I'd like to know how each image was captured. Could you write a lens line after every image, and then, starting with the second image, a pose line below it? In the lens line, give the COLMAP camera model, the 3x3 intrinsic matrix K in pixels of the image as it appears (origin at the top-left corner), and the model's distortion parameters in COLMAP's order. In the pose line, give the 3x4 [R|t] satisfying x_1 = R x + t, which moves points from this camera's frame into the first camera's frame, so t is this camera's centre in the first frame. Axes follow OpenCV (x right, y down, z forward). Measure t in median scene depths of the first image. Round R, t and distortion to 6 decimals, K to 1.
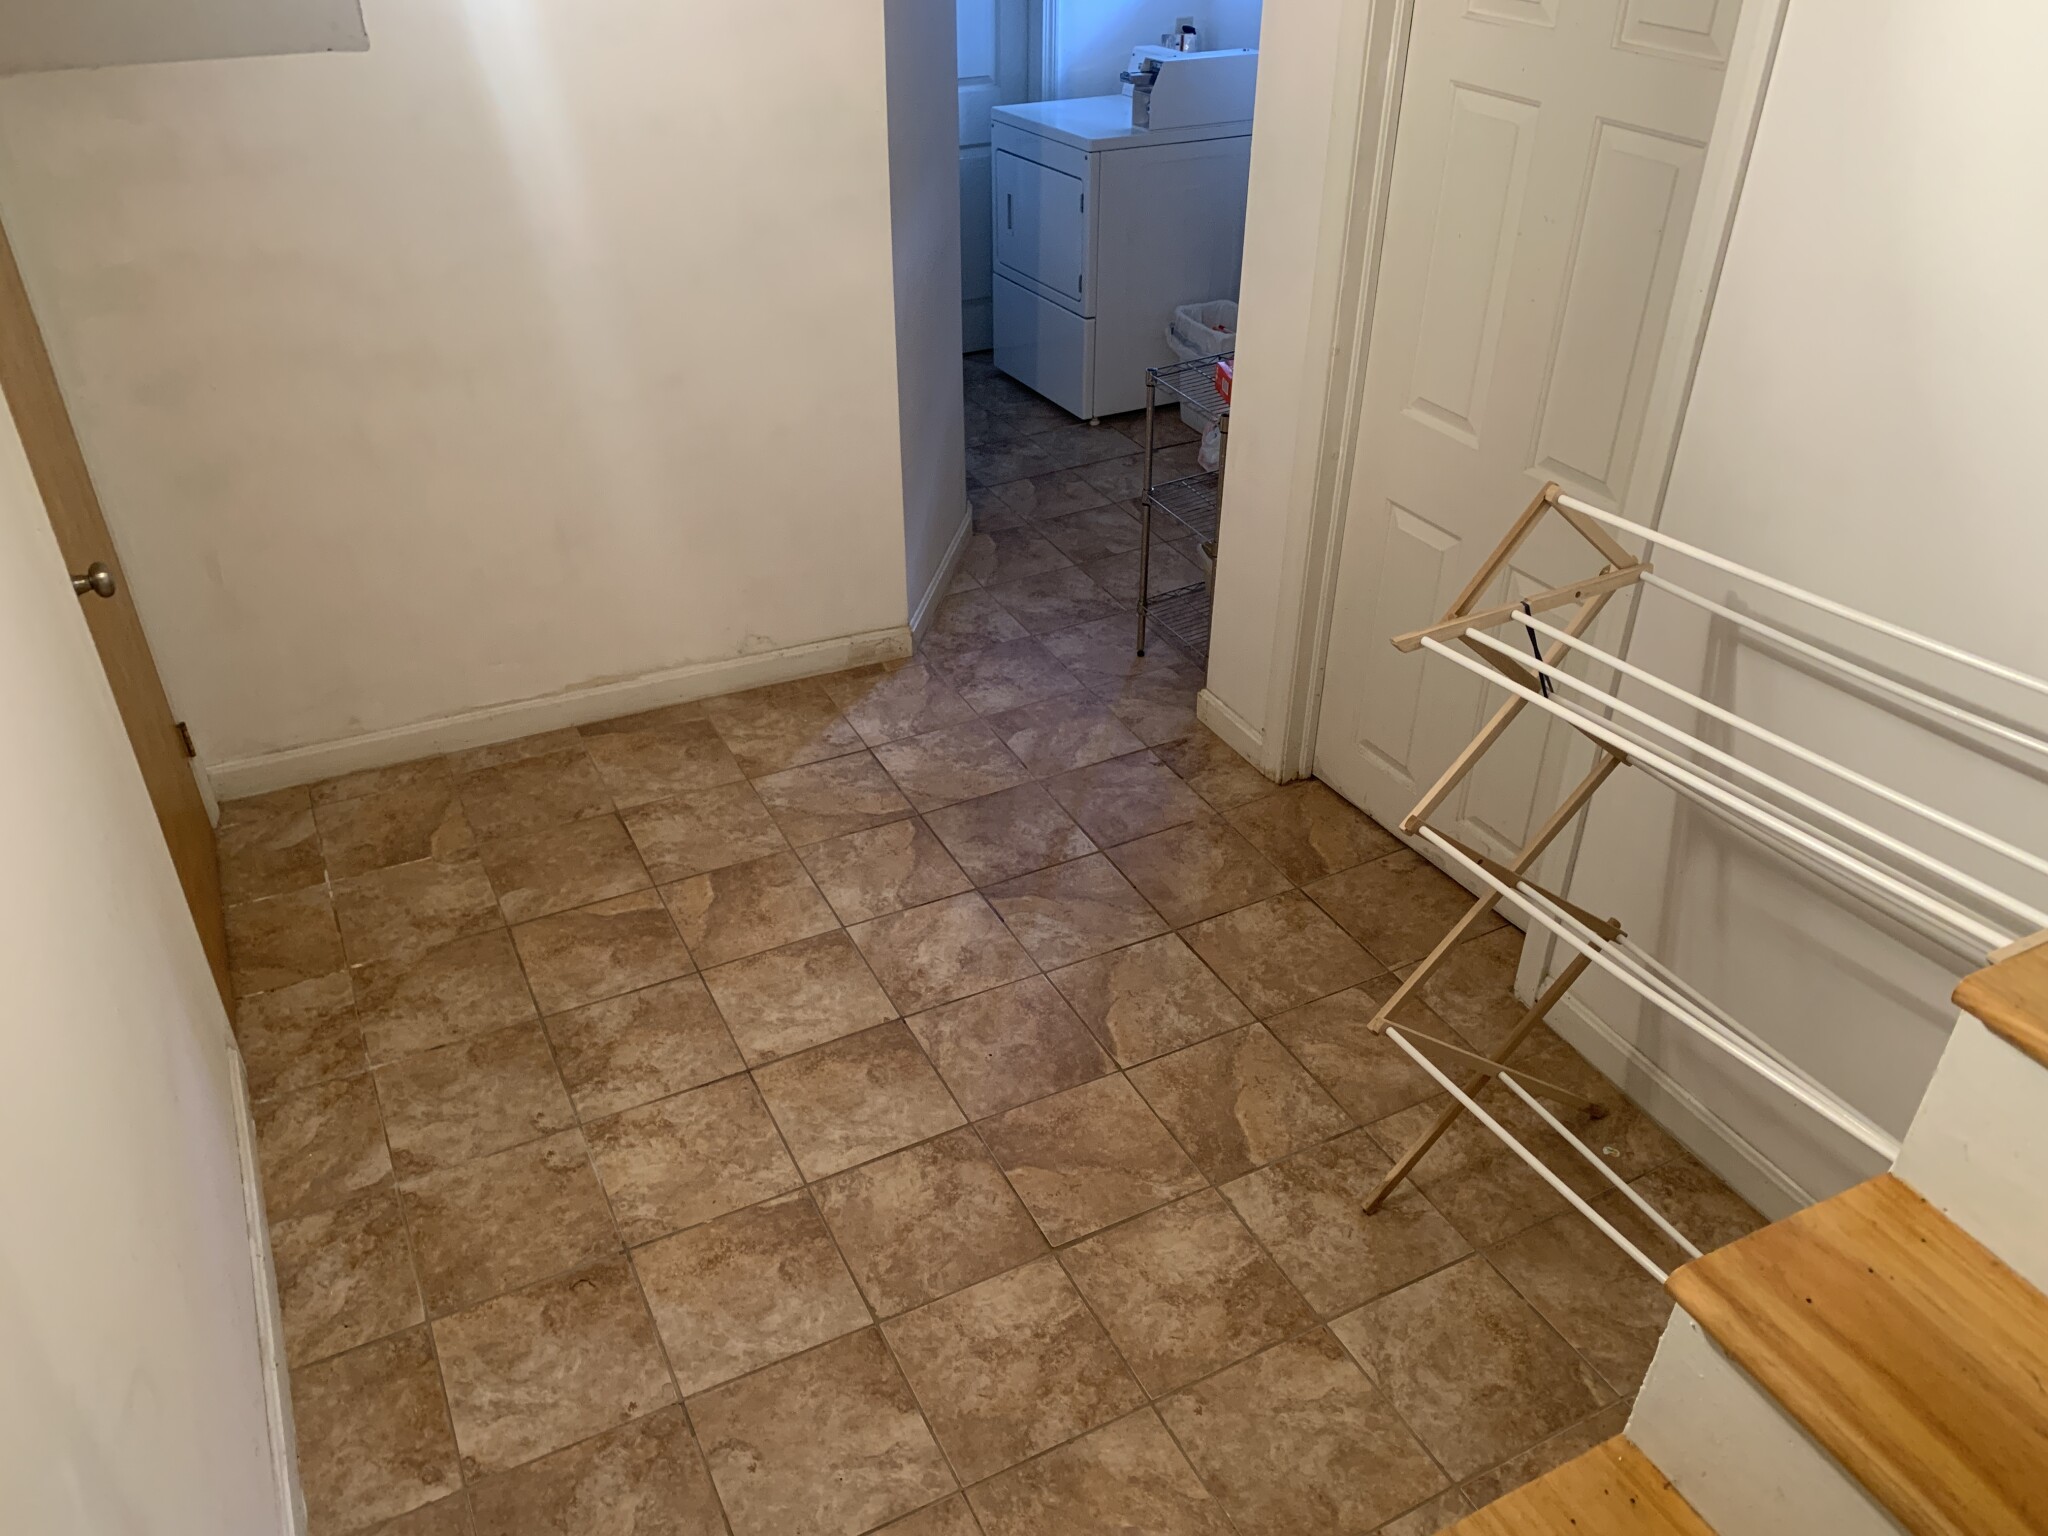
lens RADIAL K [[1566.9, 0, 1025.8], [0, 1566.9, 752.4], [0, 0, 1]] dist [0.037275, -0.042354]
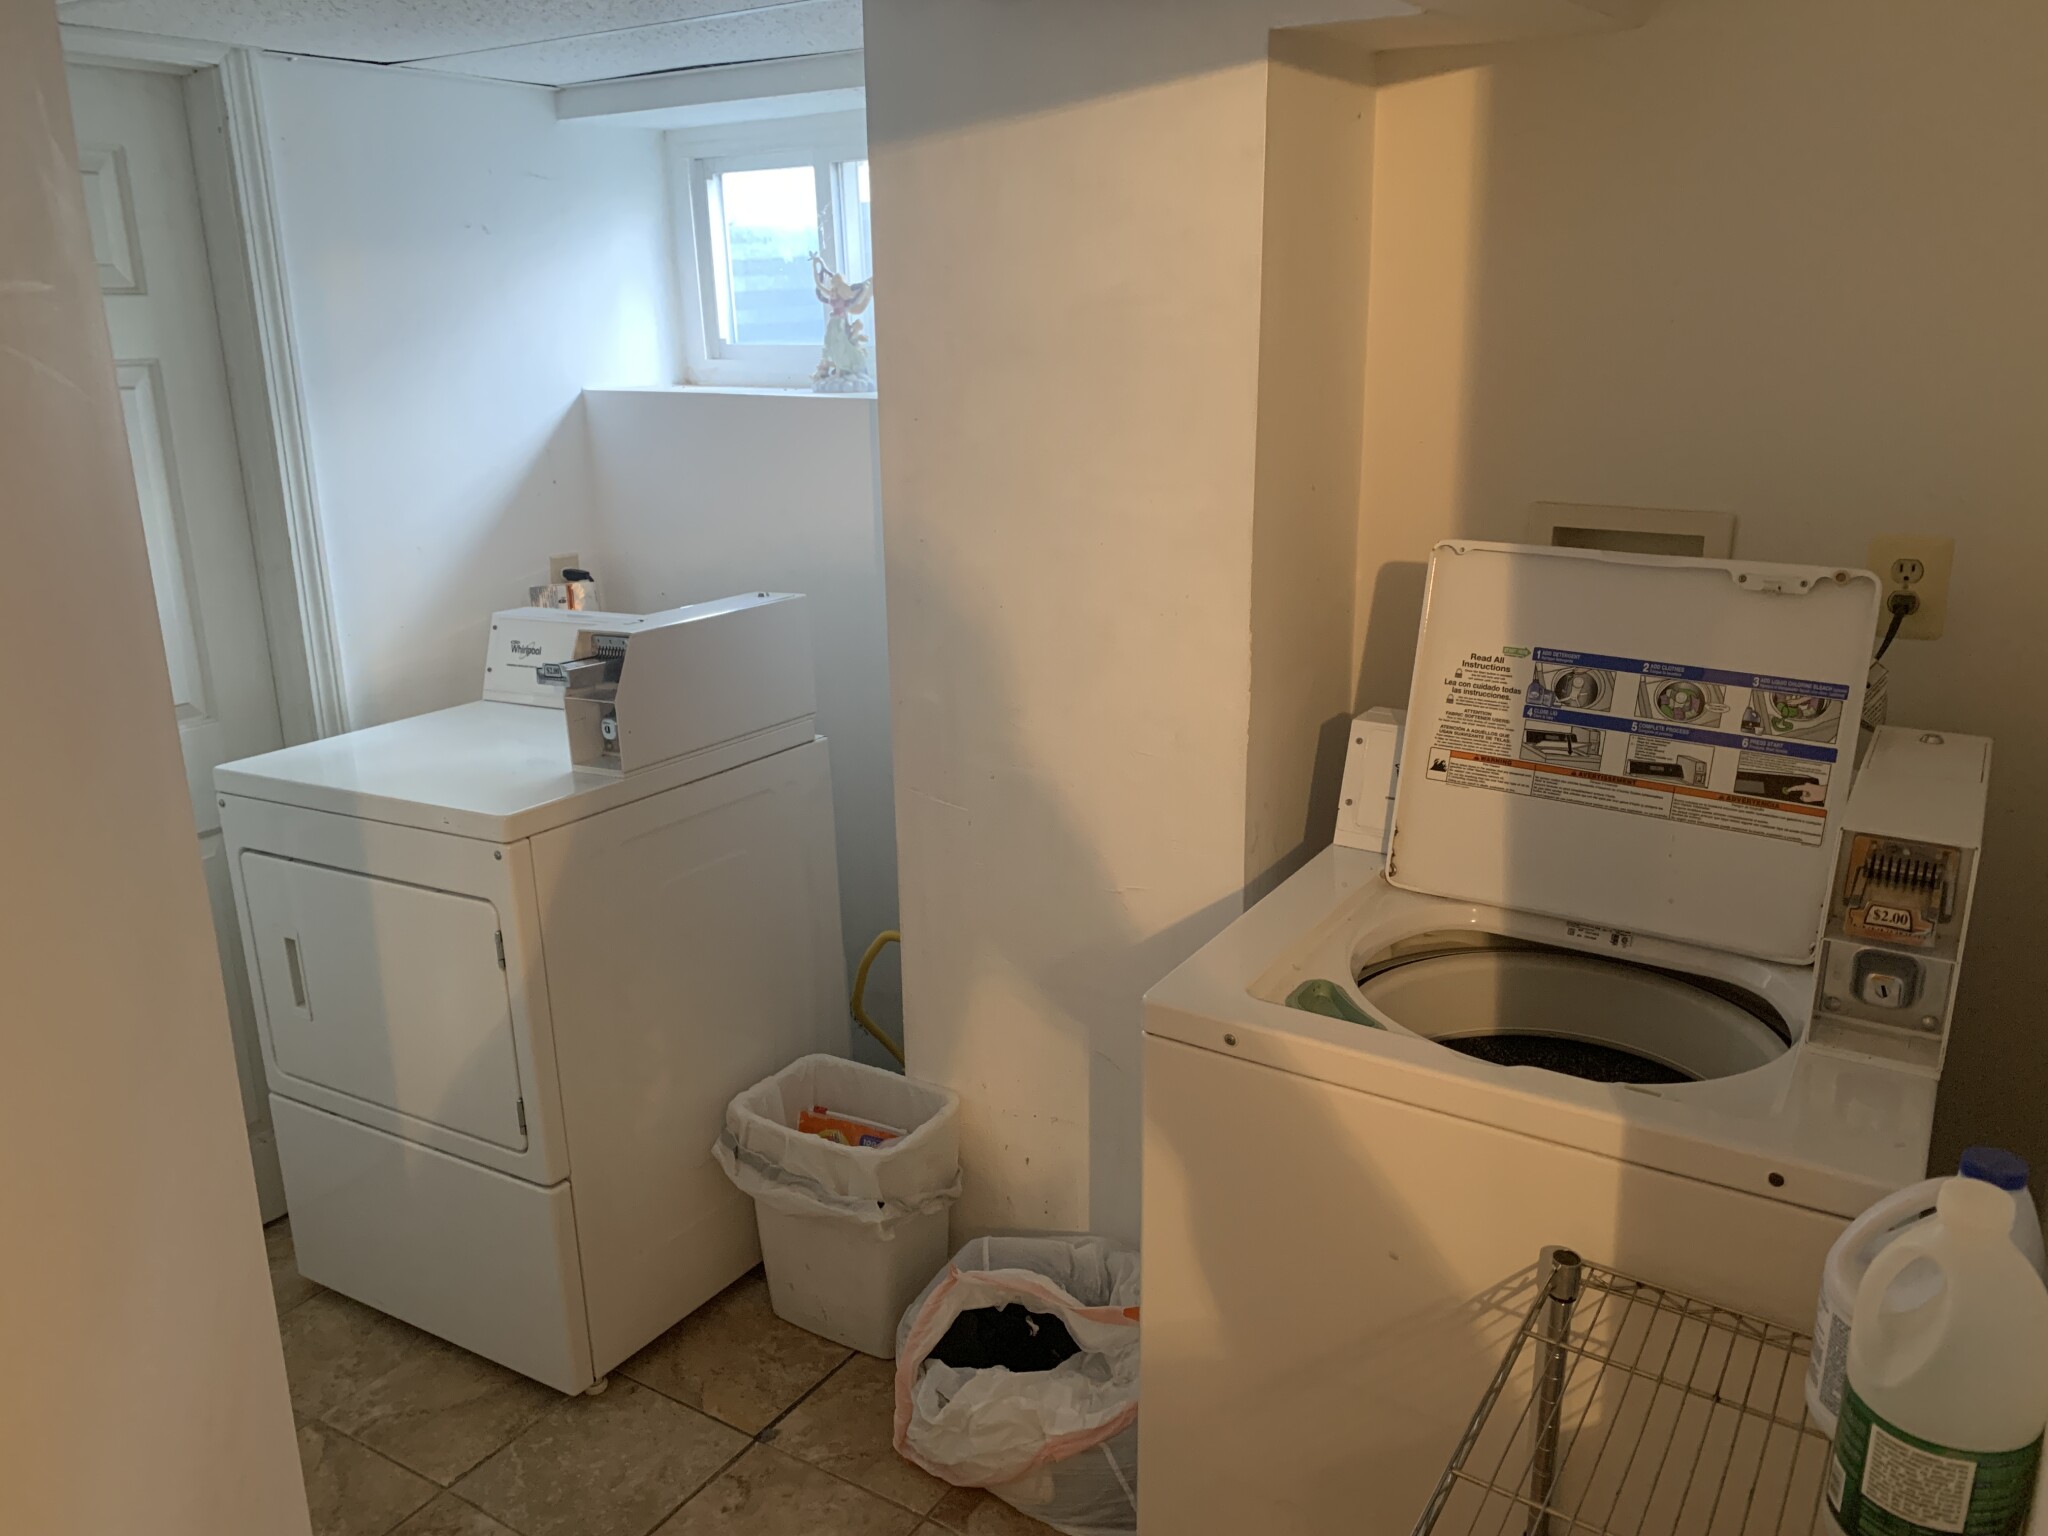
lens RADIAL K [[1566.9, 0, 1008.9], [0, 1566.9, 779.7], [0, 0, 1]] dist [0.037275, -0.042354]
pose [[0.867590, -0.167678, 0.468158, -0.035496], [0.297489, 0.929403, -0.218426, -0.241612], [-0.398483, 0.328776, 0.856223, 0.525119]]
